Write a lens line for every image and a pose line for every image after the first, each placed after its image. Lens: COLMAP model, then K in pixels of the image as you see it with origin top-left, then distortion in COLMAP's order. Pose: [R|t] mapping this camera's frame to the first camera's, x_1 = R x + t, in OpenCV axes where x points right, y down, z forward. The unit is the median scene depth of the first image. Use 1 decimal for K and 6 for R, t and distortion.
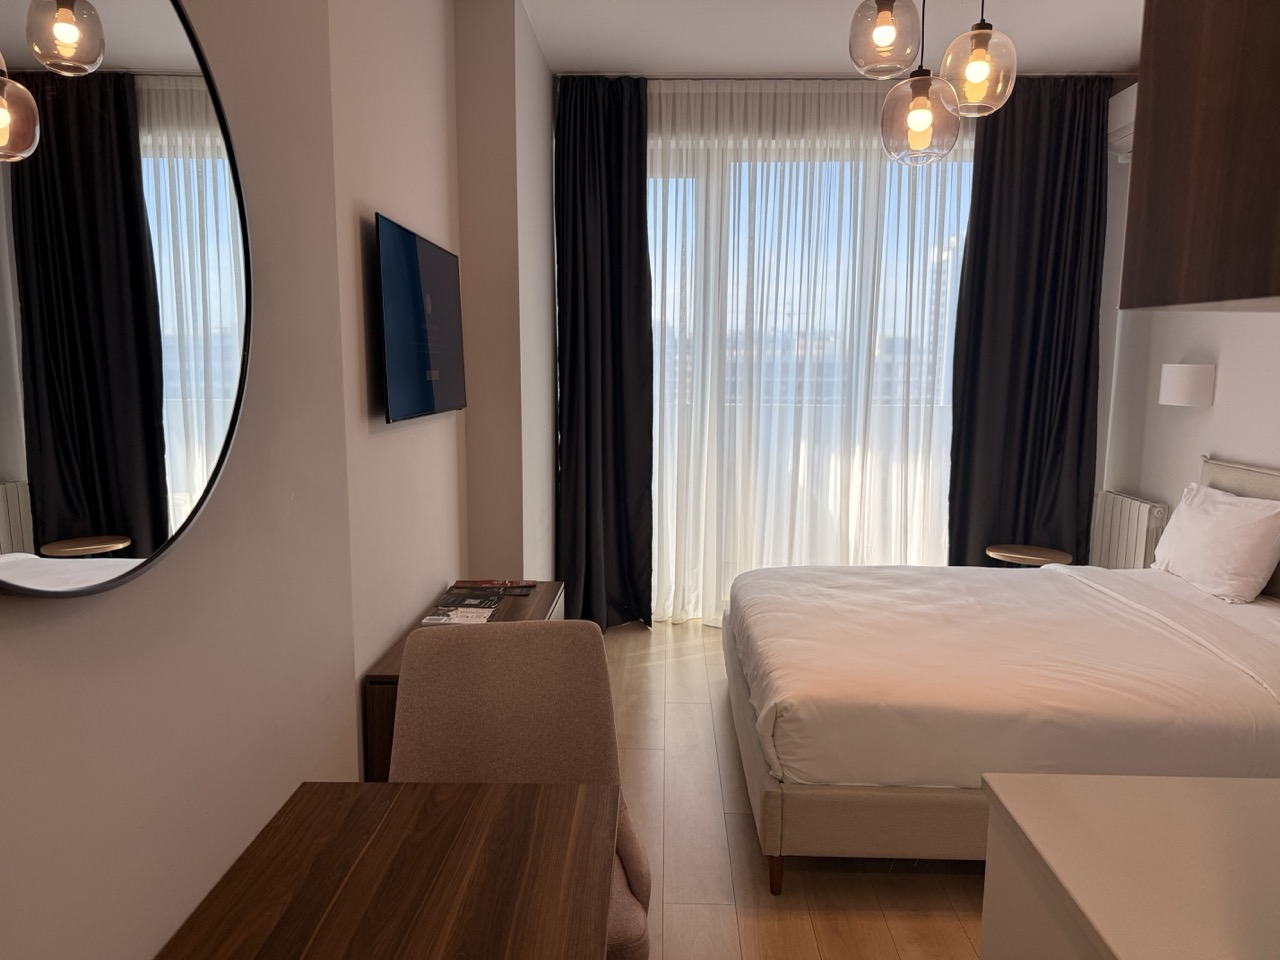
lens RADIAL K [[894.0, 0, 631.2], [0, 894.0, 488.3], [0, 0, 1]] dist [0.049740, -0.056639]
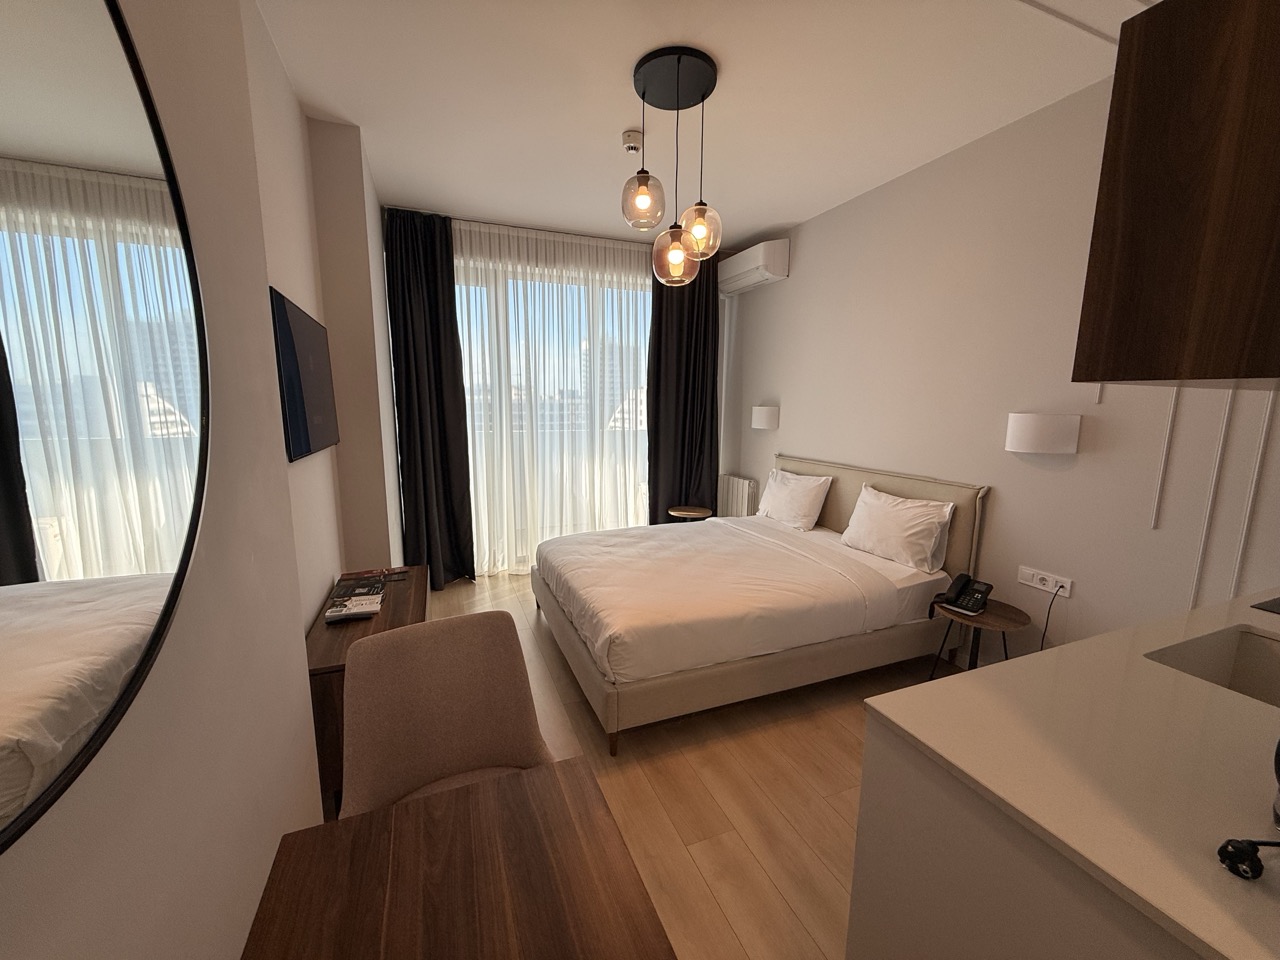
lens RADIAL K [[509.9, 0, 633.5], [0, 509.9, 483.2], [0, 0, 1]] dist [0.004459, -0.000767]
pose [[0.918291, -0.066996, 0.390197, -0.065174], [0.061757, 0.997753, 0.025973, -0.019339], [-0.391061, 0.000246, 0.920365, 0.103065]]
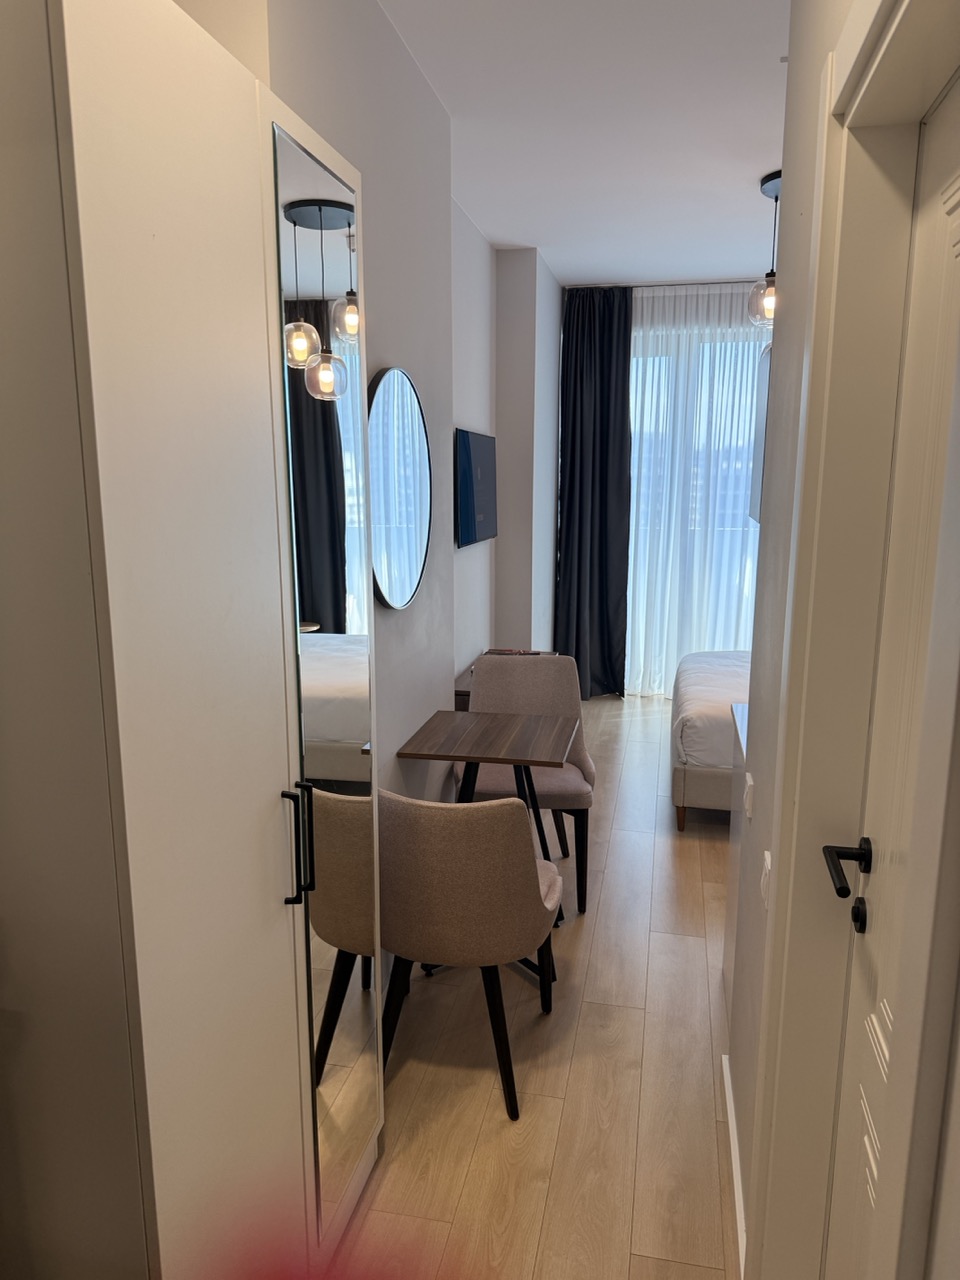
lens RADIAL K [[894.0, 0, 466.3], [0, 894.0, 649.6], [0, 0, 1]] dist [0.049740, -0.056639]
pose [[0.983294, 0.030855, -0.179391, 0.031916], [-0.021187, 0.998231, 0.055557, 0.014846], [0.180788, -0.050828, 0.982208, -0.390817]]
